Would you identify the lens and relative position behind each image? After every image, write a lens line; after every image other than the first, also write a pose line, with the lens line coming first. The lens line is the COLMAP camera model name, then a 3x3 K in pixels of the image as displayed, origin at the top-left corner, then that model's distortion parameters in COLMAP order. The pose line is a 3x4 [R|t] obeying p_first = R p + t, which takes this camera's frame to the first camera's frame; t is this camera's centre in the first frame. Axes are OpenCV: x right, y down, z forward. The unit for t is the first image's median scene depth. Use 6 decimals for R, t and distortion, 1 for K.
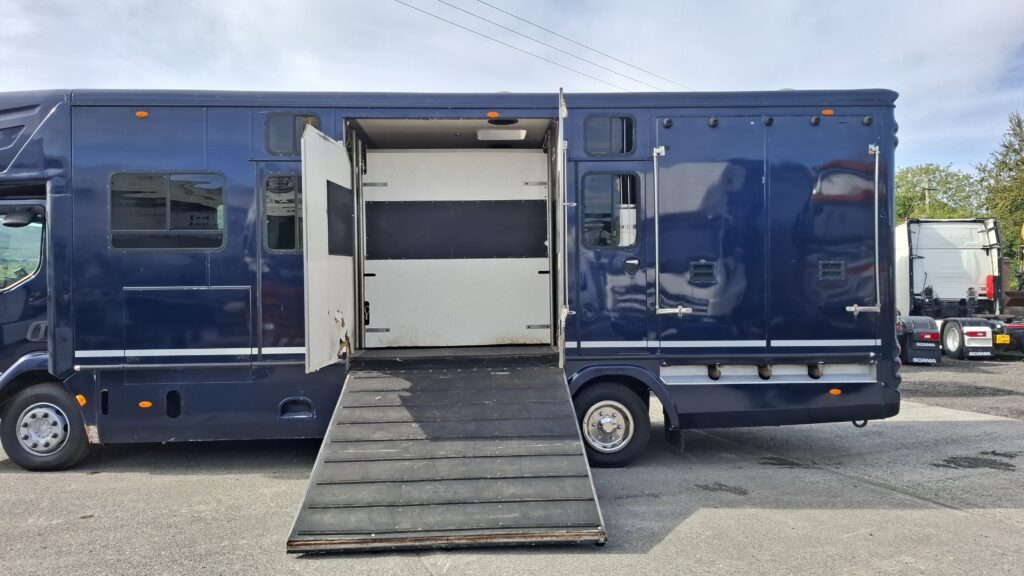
lens RADIAL K [[721.8, 0, 515.3], [0, 721.8, 284.0], [0, 0, 1]] dist [0.072039, -0.077485]
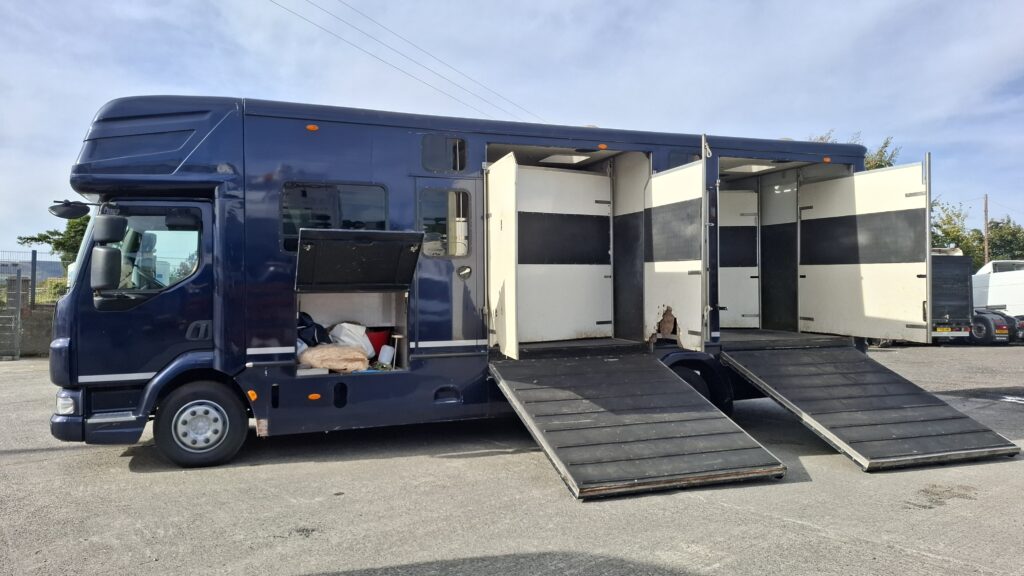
lens RADIAL K [[721.8, 0, 507.0], [0, 721.8, 278.2], [0, 0, 1]] dist [0.072039, -0.077485]
pose [[0.954001, 0.006893, 0.299725, -0.545775], [-0.000388, 0.999763, -0.021757, 0.013647], [-0.299804, 0.020640, 0.953778, -0.103467]]
